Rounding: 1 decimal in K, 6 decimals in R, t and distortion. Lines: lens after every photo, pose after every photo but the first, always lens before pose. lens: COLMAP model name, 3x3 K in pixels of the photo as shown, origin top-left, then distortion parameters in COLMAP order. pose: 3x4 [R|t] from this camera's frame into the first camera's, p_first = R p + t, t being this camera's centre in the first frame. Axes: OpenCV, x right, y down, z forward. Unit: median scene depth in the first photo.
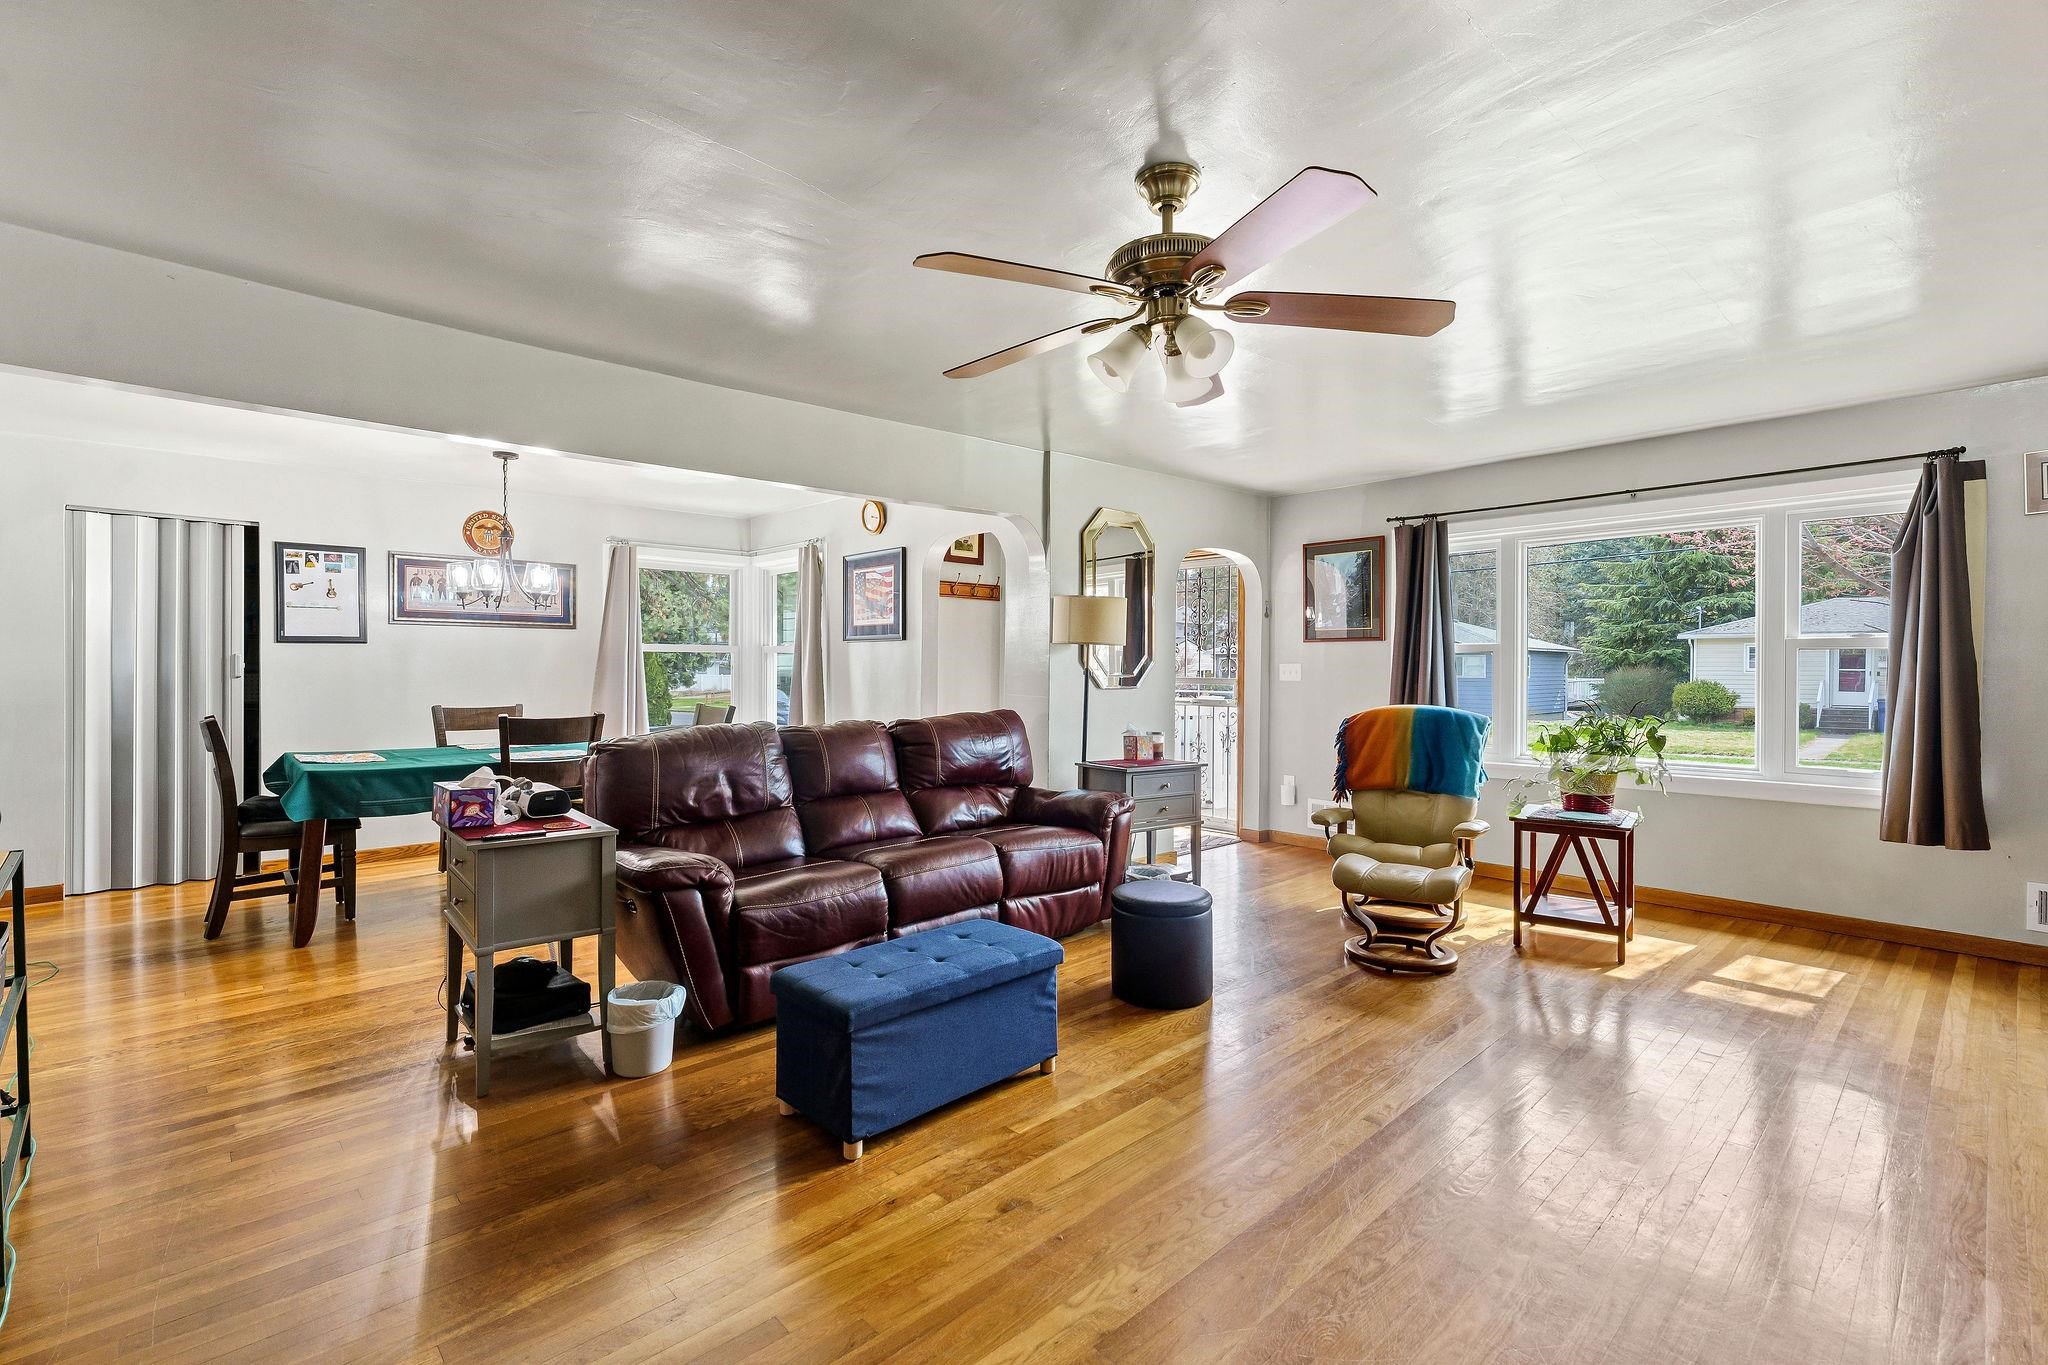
lens RADIAL K [[919.1, 0, 1019.2], [0, 919.1, 670.0], [0, 0, 1]] dist [0.000597, 0.000027]
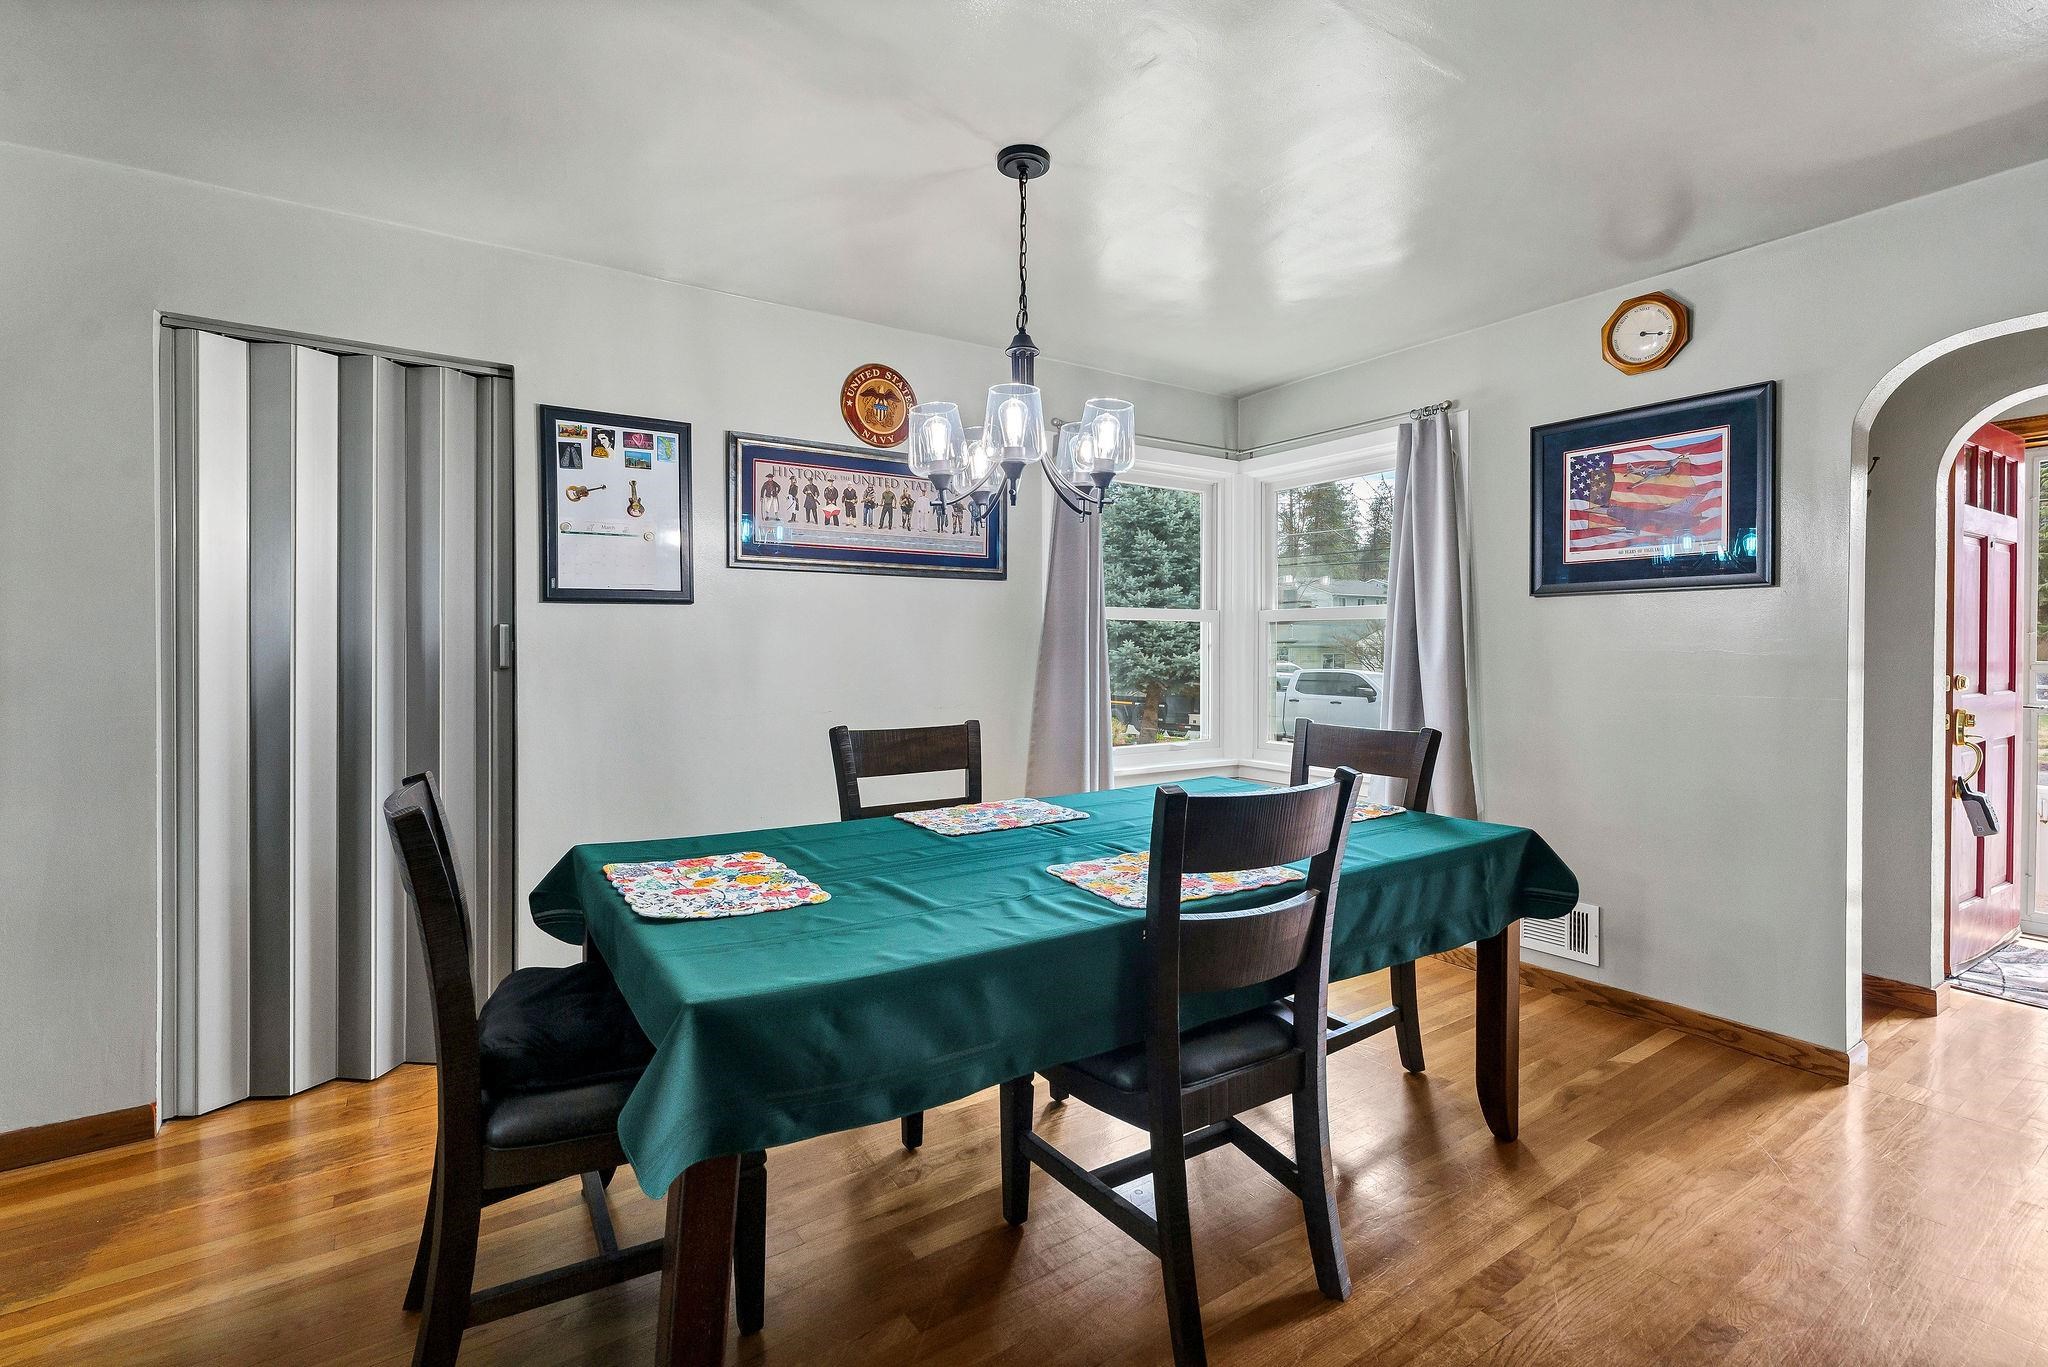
lens RADIAL K [[910.8, 0, 1026.3], [0, 910.8, 649.4], [0, 0, 1]] dist [0.001492, -0.000089]
pose [[0.986958, -0.002872, -0.160951, -0.435585], [0.003129, 0.999994, 0.001343, -0.002559], [0.160946, -0.001829, 0.986962, 0.511994]]
